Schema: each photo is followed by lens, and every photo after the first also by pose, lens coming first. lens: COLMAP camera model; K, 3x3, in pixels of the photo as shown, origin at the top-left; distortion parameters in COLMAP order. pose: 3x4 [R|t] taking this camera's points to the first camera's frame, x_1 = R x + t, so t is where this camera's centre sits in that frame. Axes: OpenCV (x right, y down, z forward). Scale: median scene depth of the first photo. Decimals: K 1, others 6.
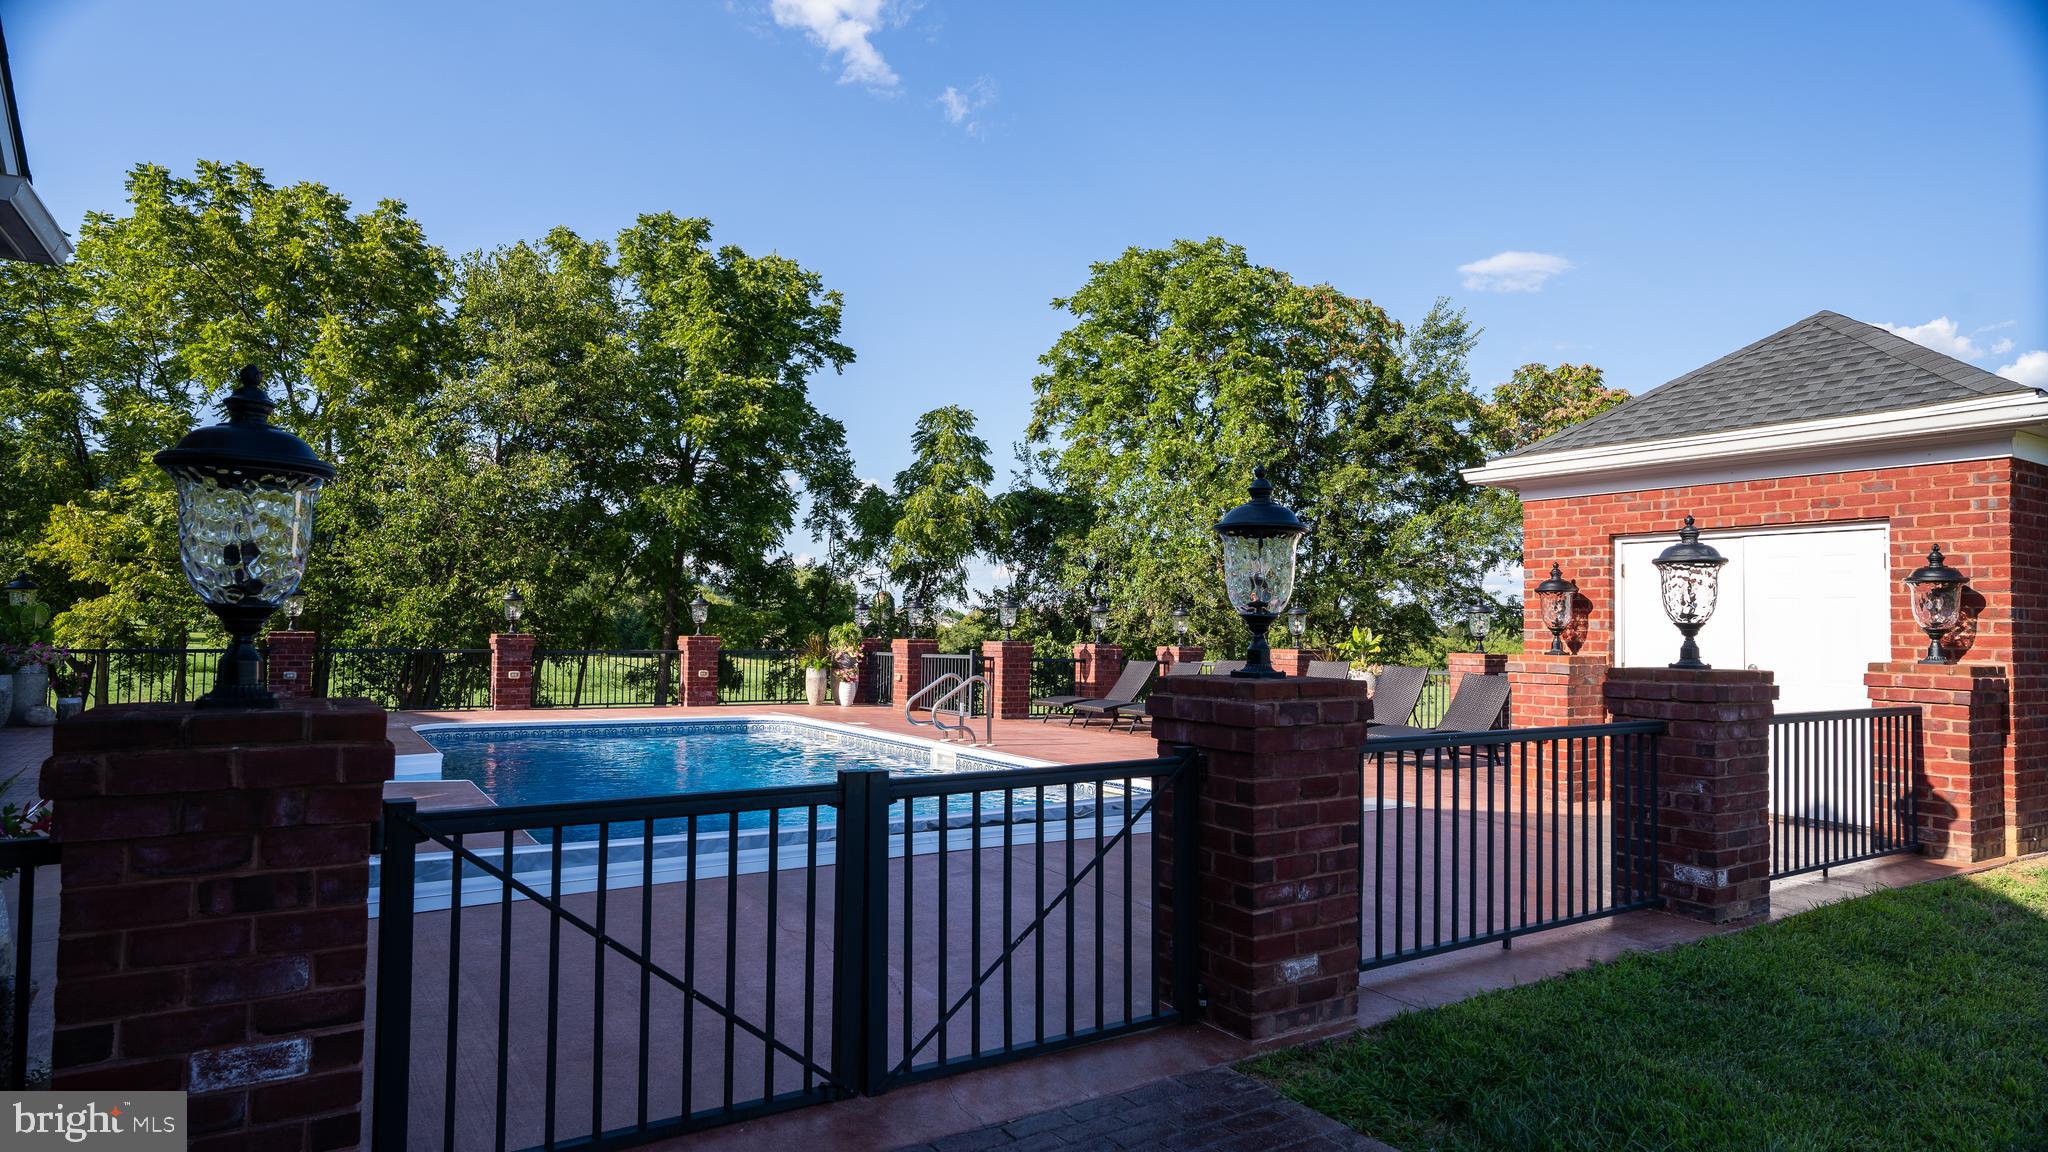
lens RADIAL K [[1176.4, 0, 1033.7], [0, 1176.4, 572.3], [0, 0, 1]] dist [-0.070080, 0.056467]
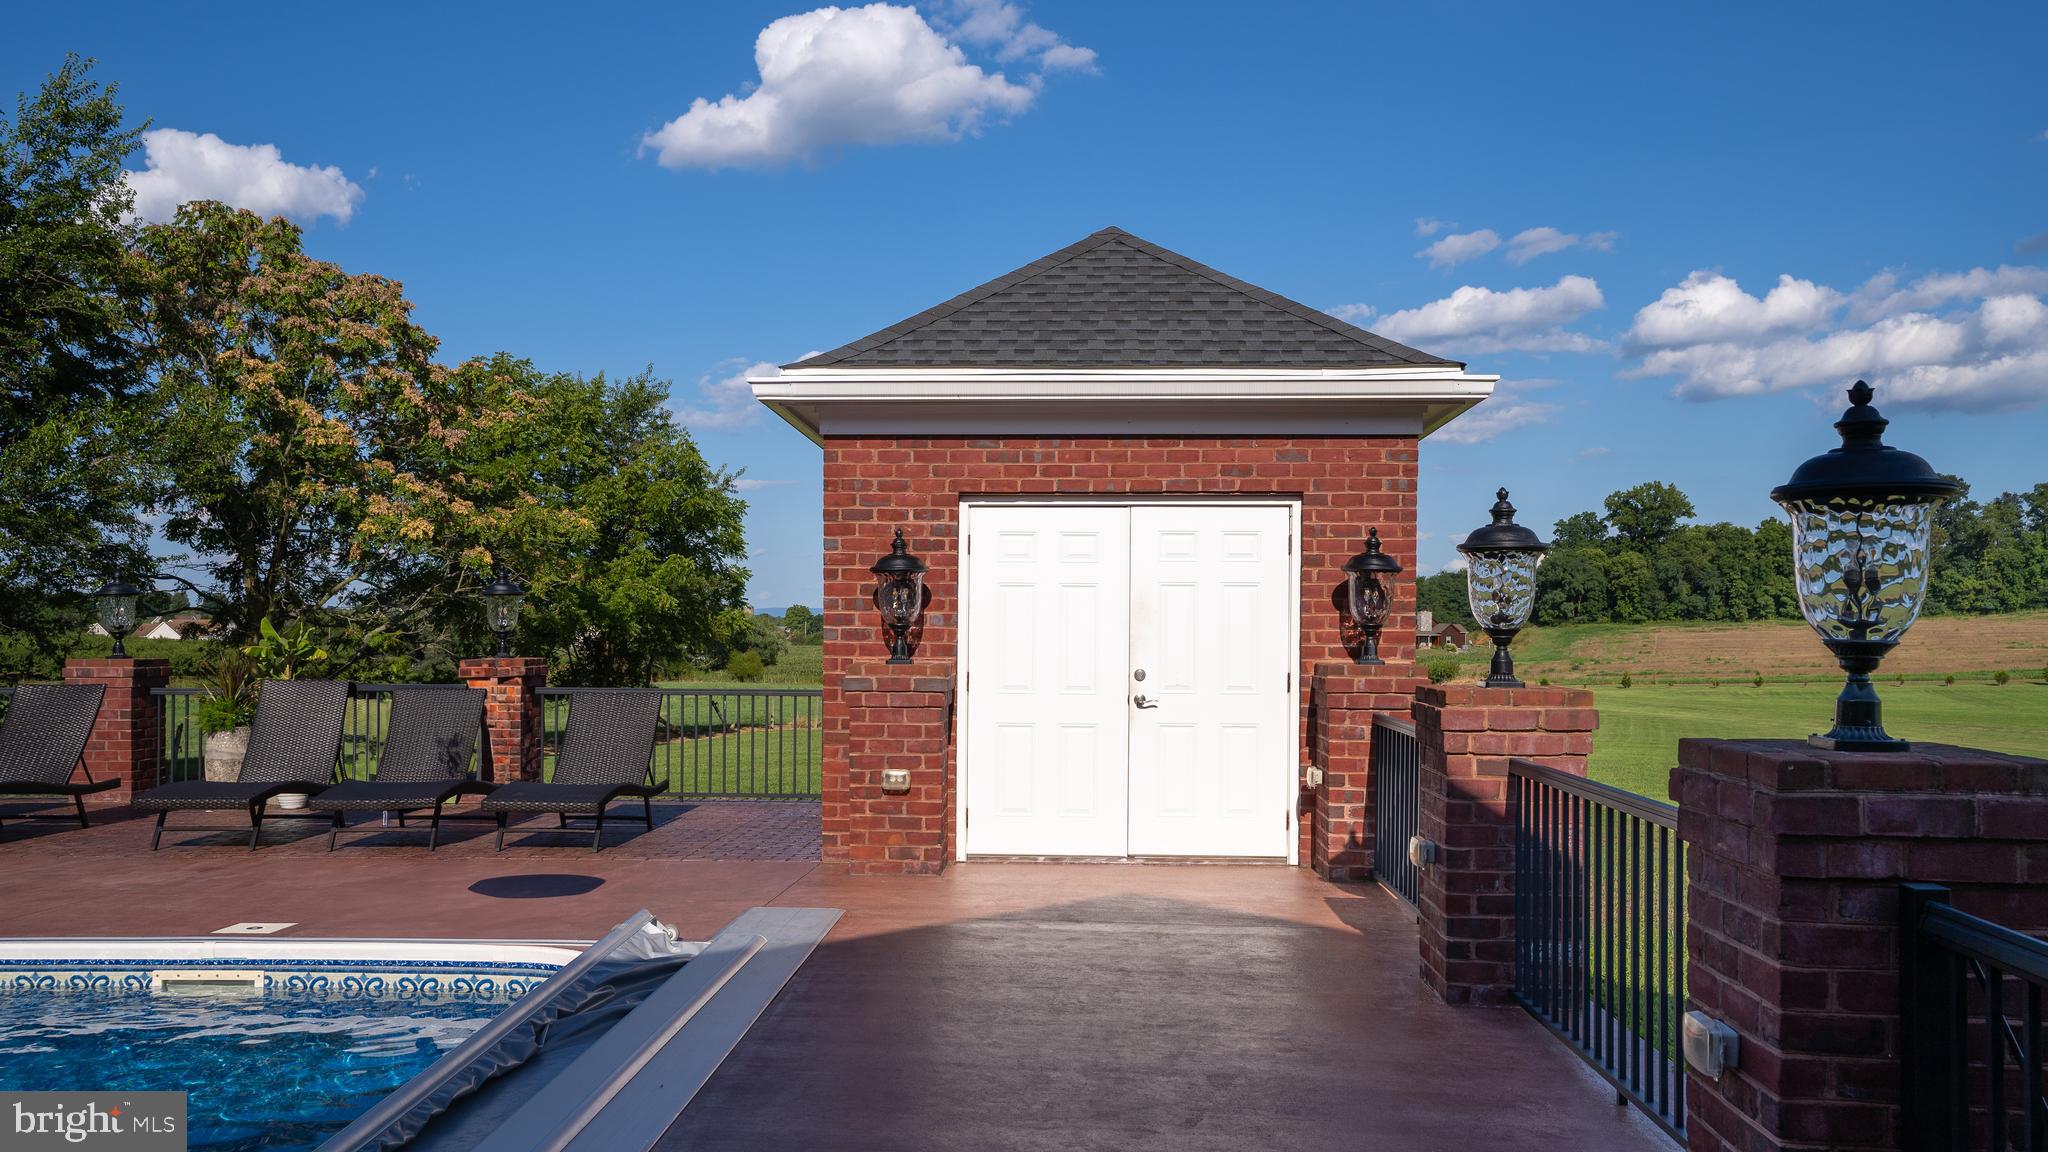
lens RADIAL K [[1668.6, 0, 991.4], [0, 1668.6, 605.6], [0, 0, 1]] dist [0.008613, 0.015487]
pose [[0.582386, -0.004920, 0.812898, -0.112859], [-0.035020, 0.998902, 0.031135, 0.001420], [-0.812158, -0.046600, 0.581574, 0.134182]]
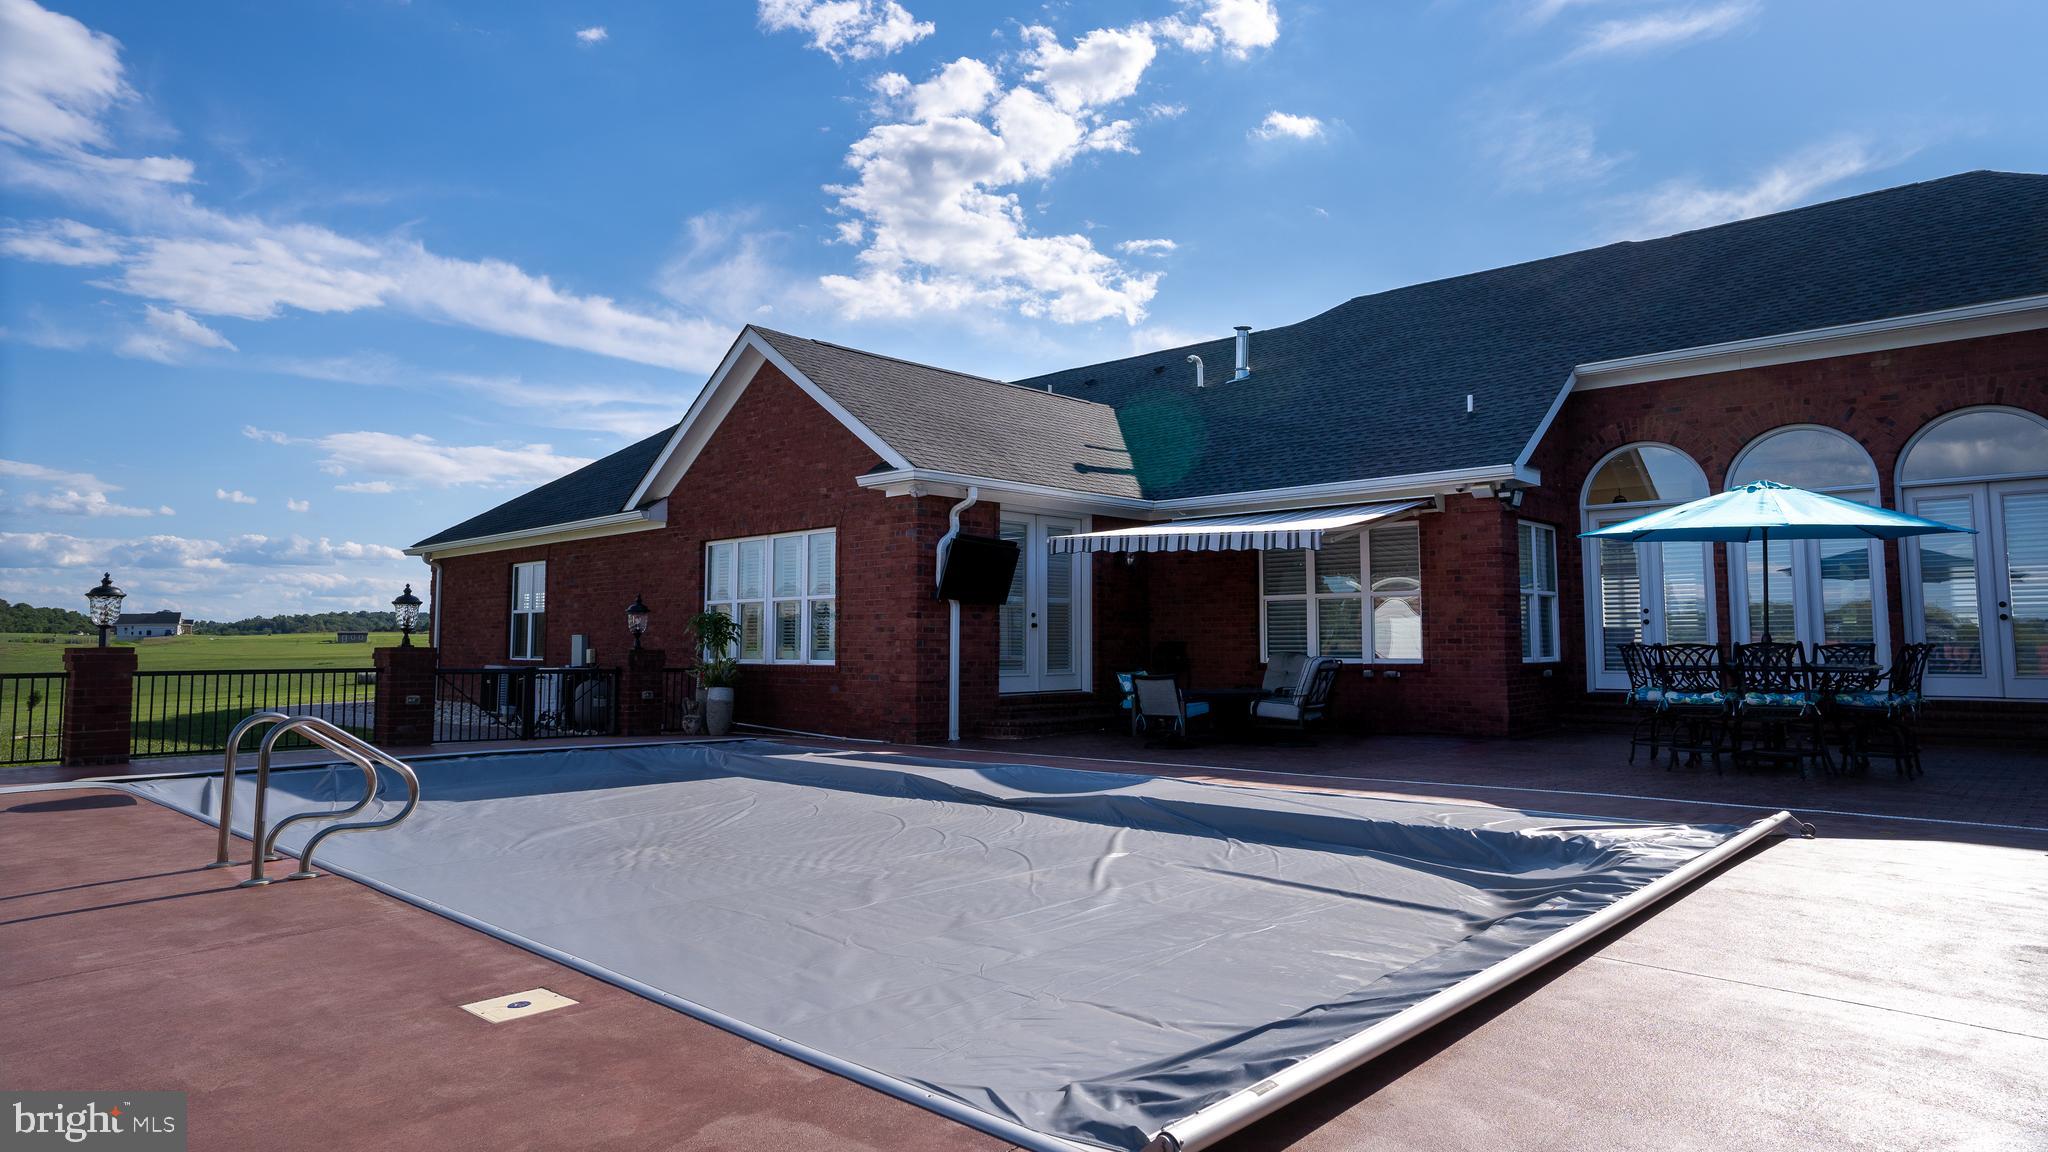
lens RADIAL K [[1176.4, 0, 1033.7], [0, 1176.4, 572.3], [0, 0, 1]] dist [-0.070080, 0.056467]
pose [[-0.968450, -0.024492, -0.248002, -0.110584], [0.003749, 0.993614, -0.112766, 0.039850], [0.249180, -0.110138, -0.962174, 0.719931]]
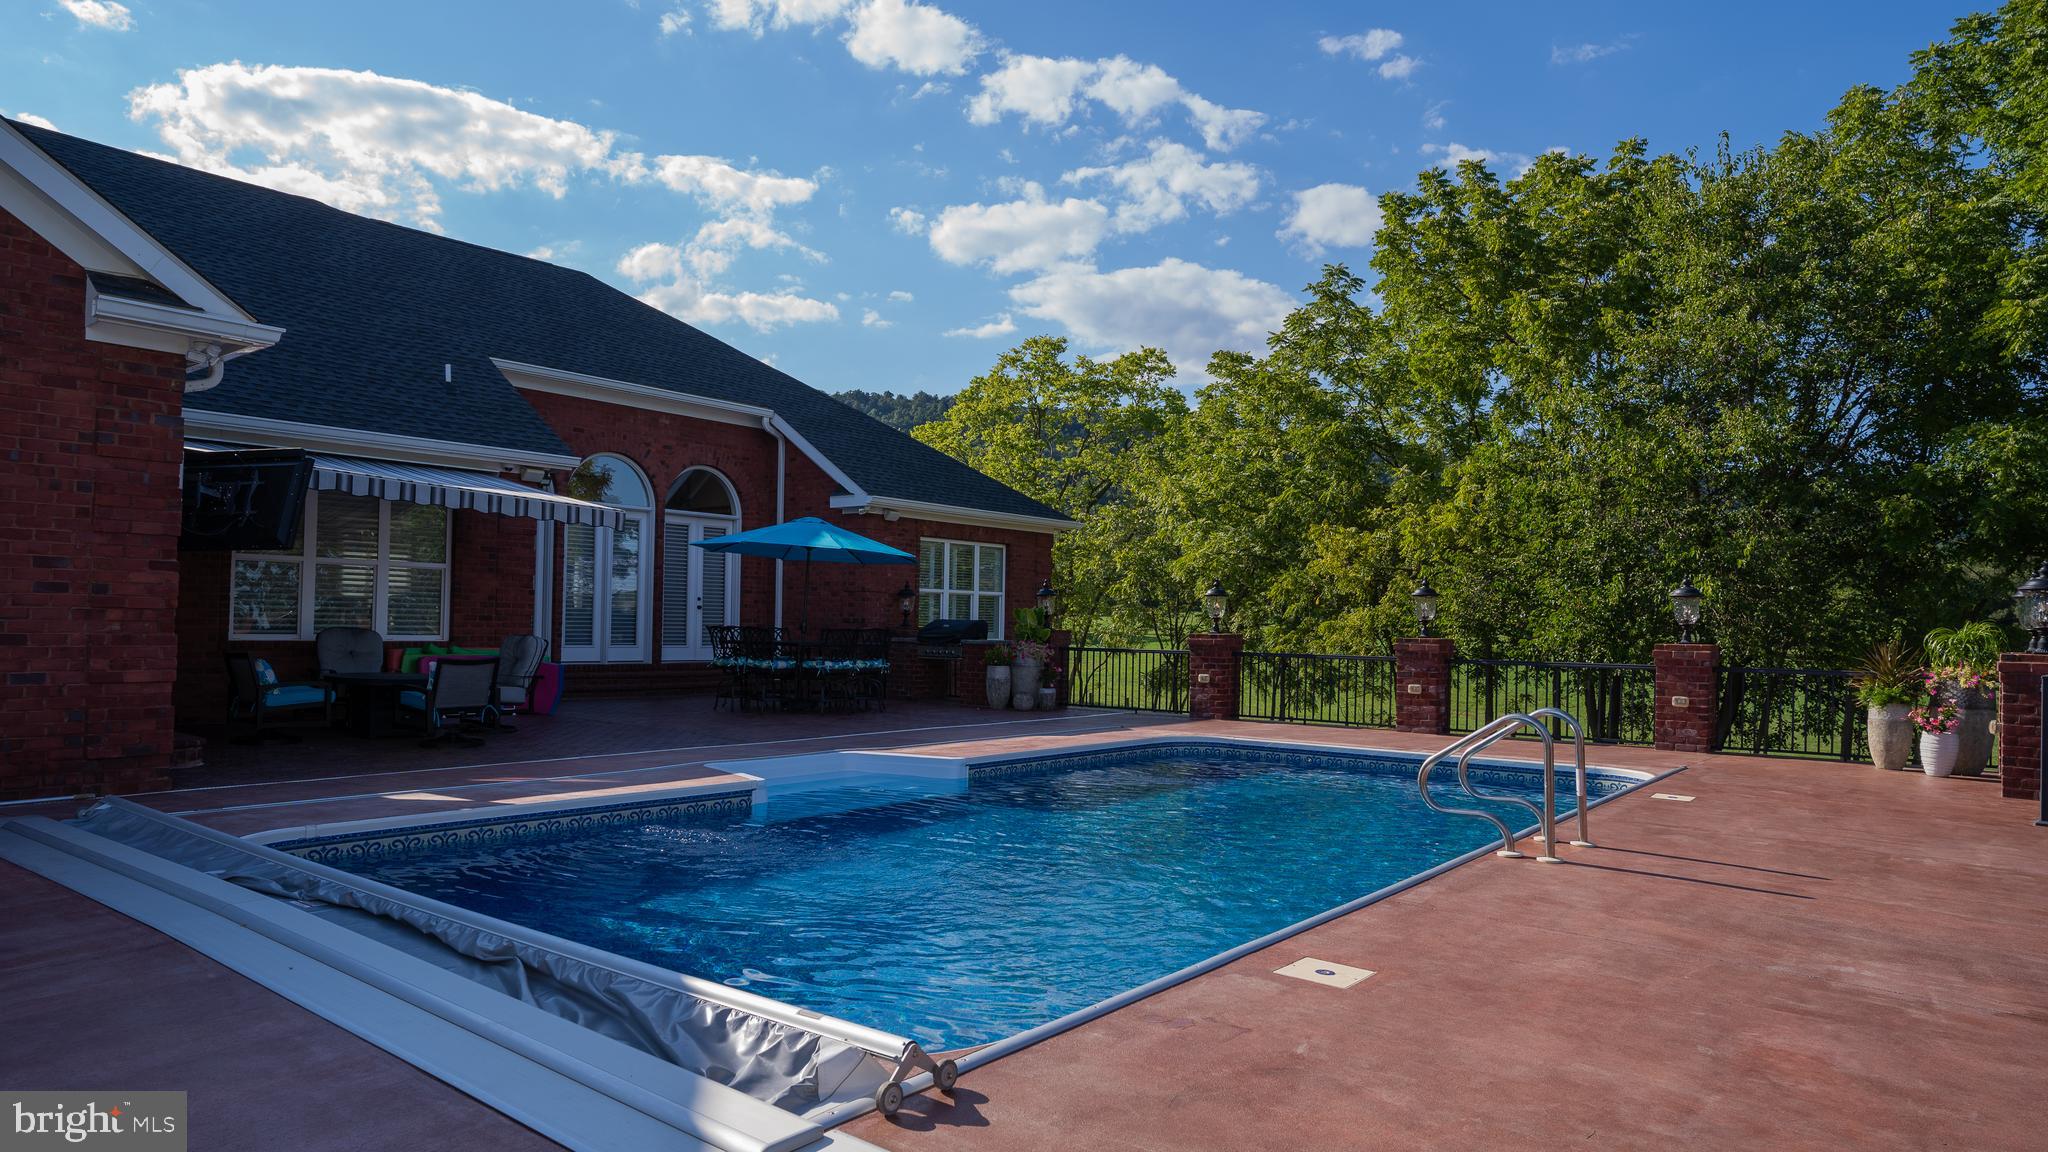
lens RADIAL K [[1242.7, 0, 1010.1], [0, 1242.7, 614.6], [0, 0, 1]] dist [-0.061653, 0.047744]
pose [[0.314944, -0.013694, -0.949011, 0.177064], [0.032857, 0.999454, -0.003518, 0.019868], [0.948541, -0.030073, 0.315222, 0.301981]]
